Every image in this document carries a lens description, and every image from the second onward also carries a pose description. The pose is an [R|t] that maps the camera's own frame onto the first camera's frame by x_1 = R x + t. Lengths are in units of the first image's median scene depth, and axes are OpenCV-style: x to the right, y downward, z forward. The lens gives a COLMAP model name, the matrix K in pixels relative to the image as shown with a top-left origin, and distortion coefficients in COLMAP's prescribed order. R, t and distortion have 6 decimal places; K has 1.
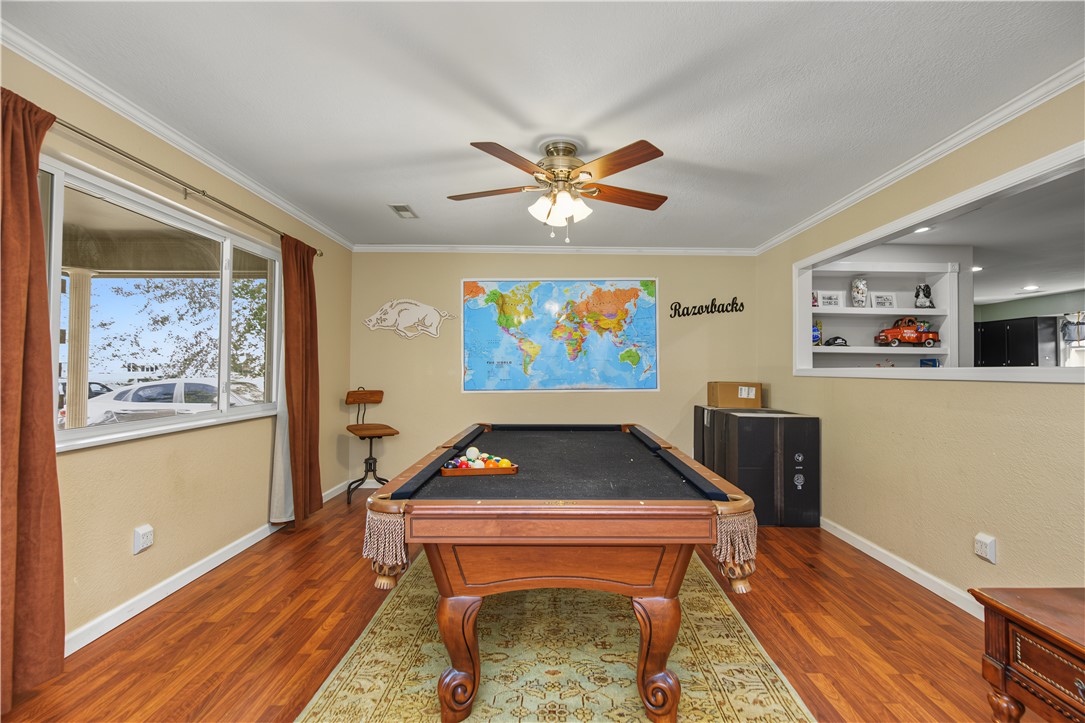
lens RADIAL K [[506.9, 0, 562.5], [0, 506.9, 361.1], [0, 0, 1]] dist [0.001538, -0.000163]
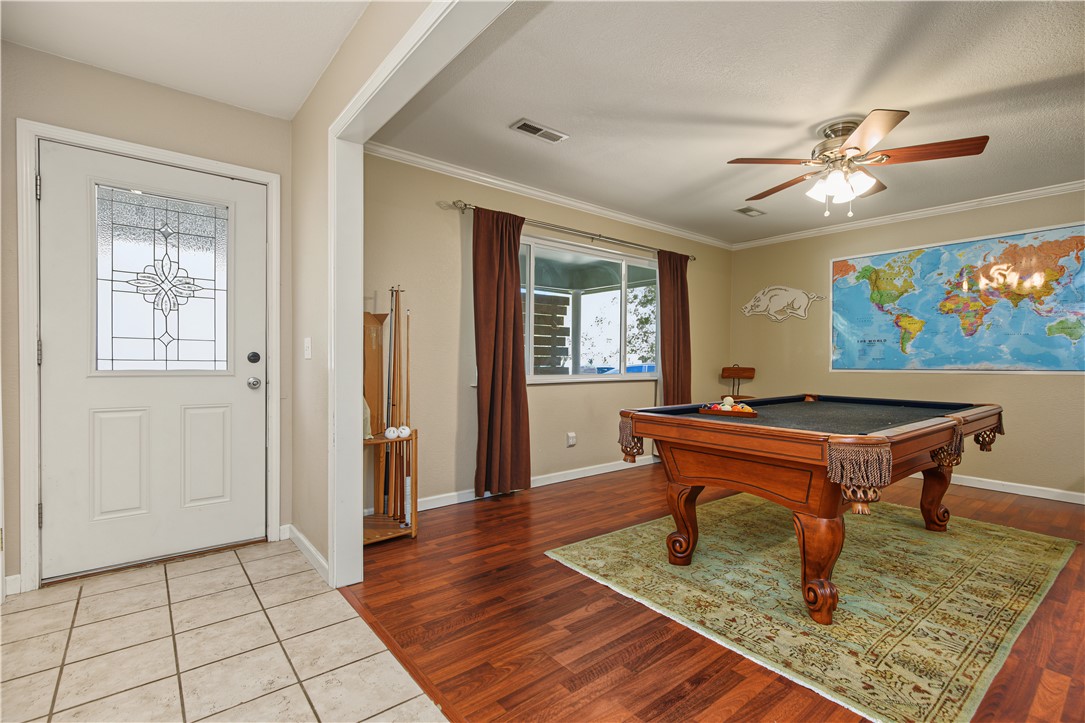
lens RADIAL K [[496.5, 0, 551.0], [0, 496.5, 368.6], [0, 0, 1]] dist [0.002189, 0.000053]
pose [[0.633630, 0.016234, -0.773466, 0.264330], [0.007350, 0.999608, 0.027002, 0.030570], [0.773601, -0.022794, 0.633263, -0.084788]]
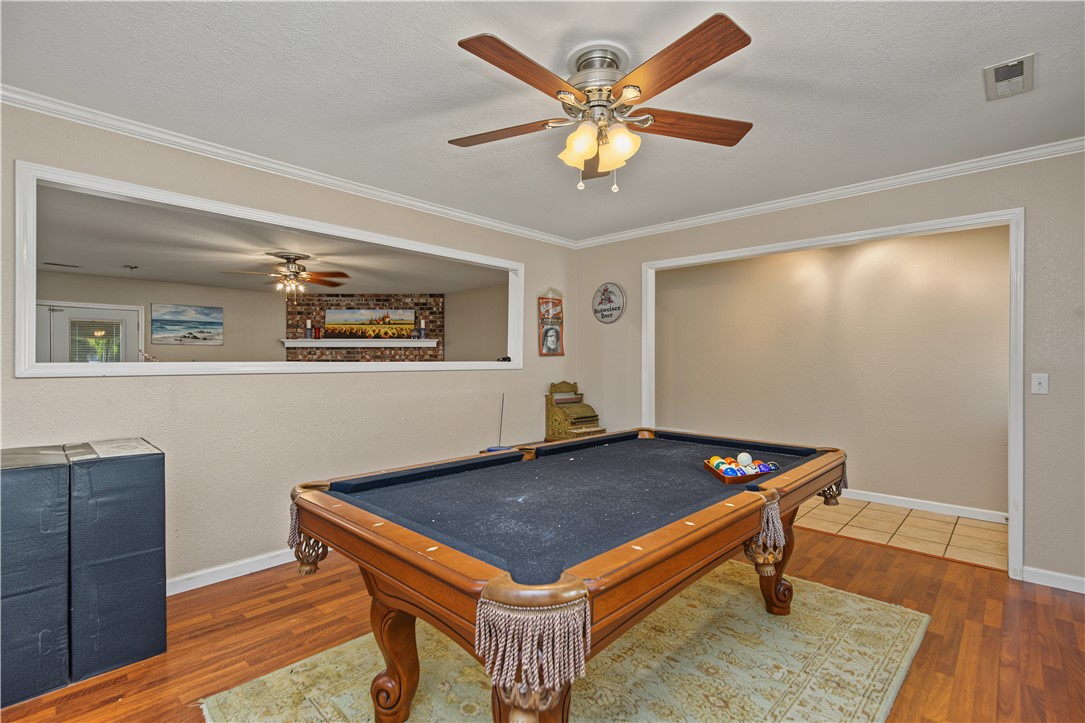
lens RADIAL K [[492.8, 0, 543.1], [0, 492.8, 364.3], [0, 0, 1]] dist [-0.002326, -0.000682]
pose [[-0.720174, -0.010557, 0.693713, -0.270290], [-0.016507, 0.999862, -0.001920, 0.006980], [-0.693597, -0.012834, -0.720249, 0.964190]]
